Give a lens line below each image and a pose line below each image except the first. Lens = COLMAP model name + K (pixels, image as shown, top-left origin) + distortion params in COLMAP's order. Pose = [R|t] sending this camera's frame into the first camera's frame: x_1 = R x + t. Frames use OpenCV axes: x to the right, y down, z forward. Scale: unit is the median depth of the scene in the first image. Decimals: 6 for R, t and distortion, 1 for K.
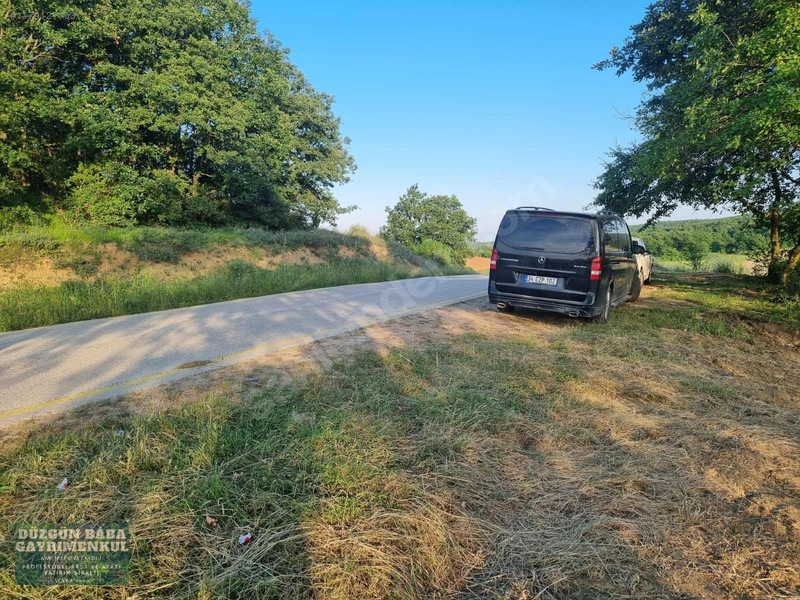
lens RADIAL K [[597.0, 0, 419.2], [0, 597.0, 297.7], [0, 0, 1]] dist [0.050967, -0.039242]
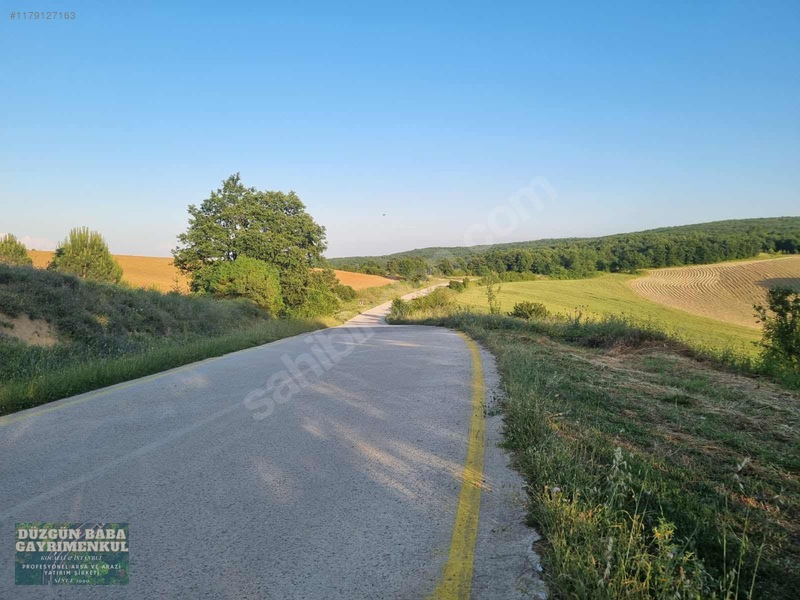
lens RADIAL K [[595.4, 0, 413.0], [0, 595.4, 300.1], [0, 0, 1]] dist [0.051584, -0.046635]
pose [[0.985967, 0.001310, 0.166934, 0.291334], [0.001871, 0.999820, -0.018892, -0.129782], [-0.166928, 0.018939, 0.985787, 1.136276]]
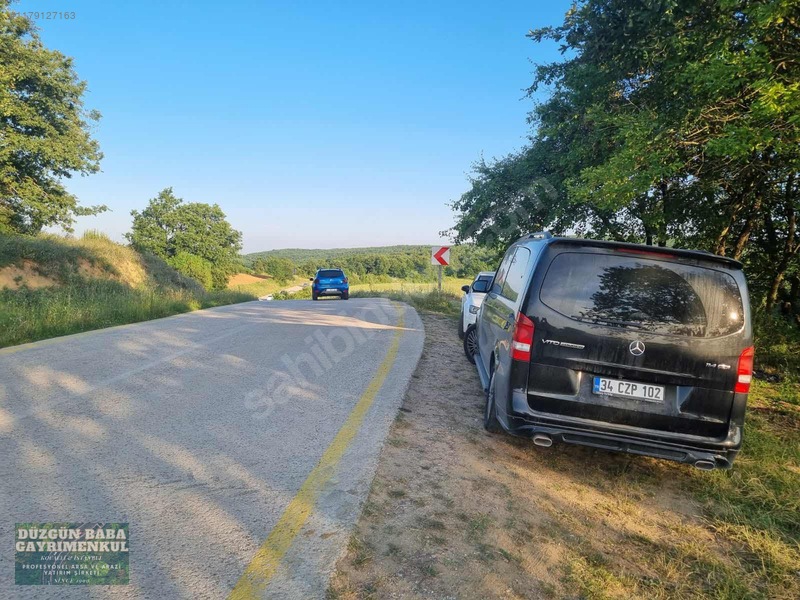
lens RADIAL K [[593.6, 0, 402.0], [0, 593.6, 294.0], [0, 0, 1]] dist [0.041848, -0.042052]
pose [[0.924857, 0.026811, 0.379370, -0.069165], [-0.014520, 0.999274, -0.035224, -0.040727], [-0.380039, 0.027068, 0.924574, 0.297095]]
